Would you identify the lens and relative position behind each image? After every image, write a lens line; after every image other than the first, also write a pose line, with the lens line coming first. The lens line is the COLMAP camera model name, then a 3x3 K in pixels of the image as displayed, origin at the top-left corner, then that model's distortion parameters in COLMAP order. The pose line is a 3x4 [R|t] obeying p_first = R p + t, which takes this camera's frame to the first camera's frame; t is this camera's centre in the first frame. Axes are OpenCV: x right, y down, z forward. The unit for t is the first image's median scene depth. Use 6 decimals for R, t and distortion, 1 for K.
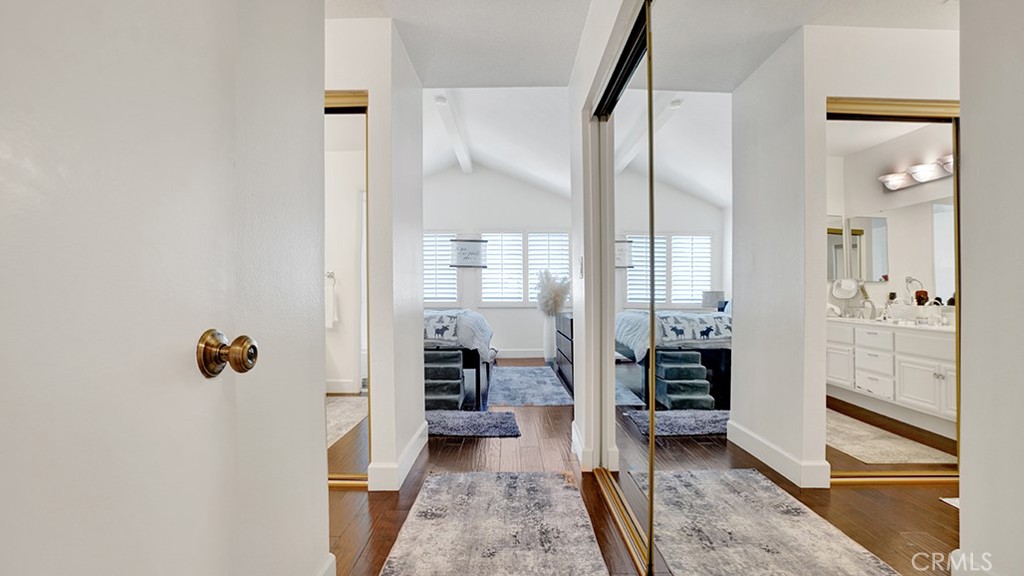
lens RADIAL K [[485.6, 0, 519.6], [0, 485.6, 285.4], [0, 0, 1]] dist [-0.038678, 0.012980]
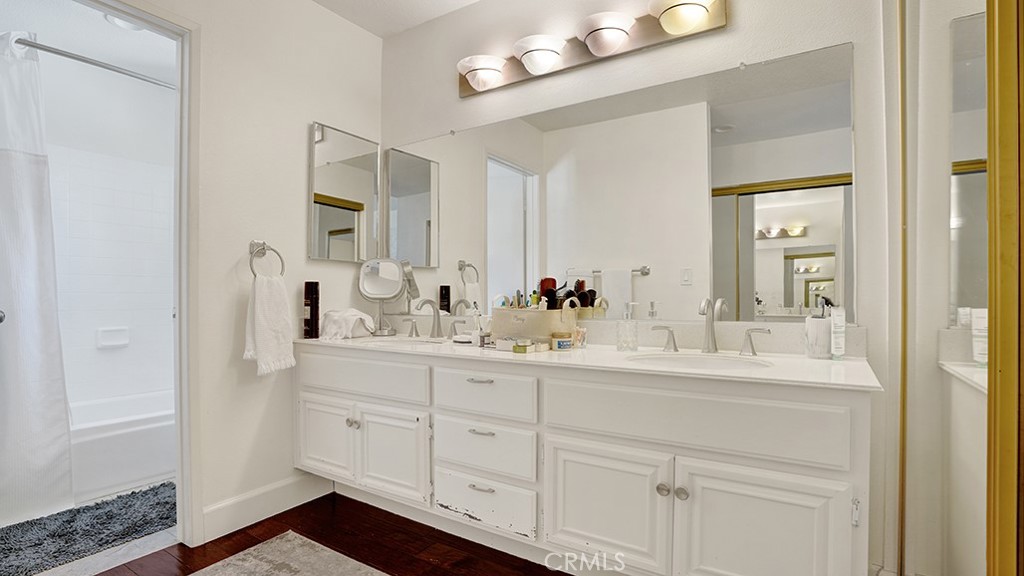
lens RADIAL K [[485.6, 0, 516.3], [0, 485.6, 285.4], [0, 0, 1]] dist [-0.038678, 0.012980]
pose [[0.527182, 0.007338, 0.849721, 0.348885], [-0.003571, 0.999973, -0.006420, 0.017972], [-0.849745, 0.000350, 0.527194, 0.660979]]
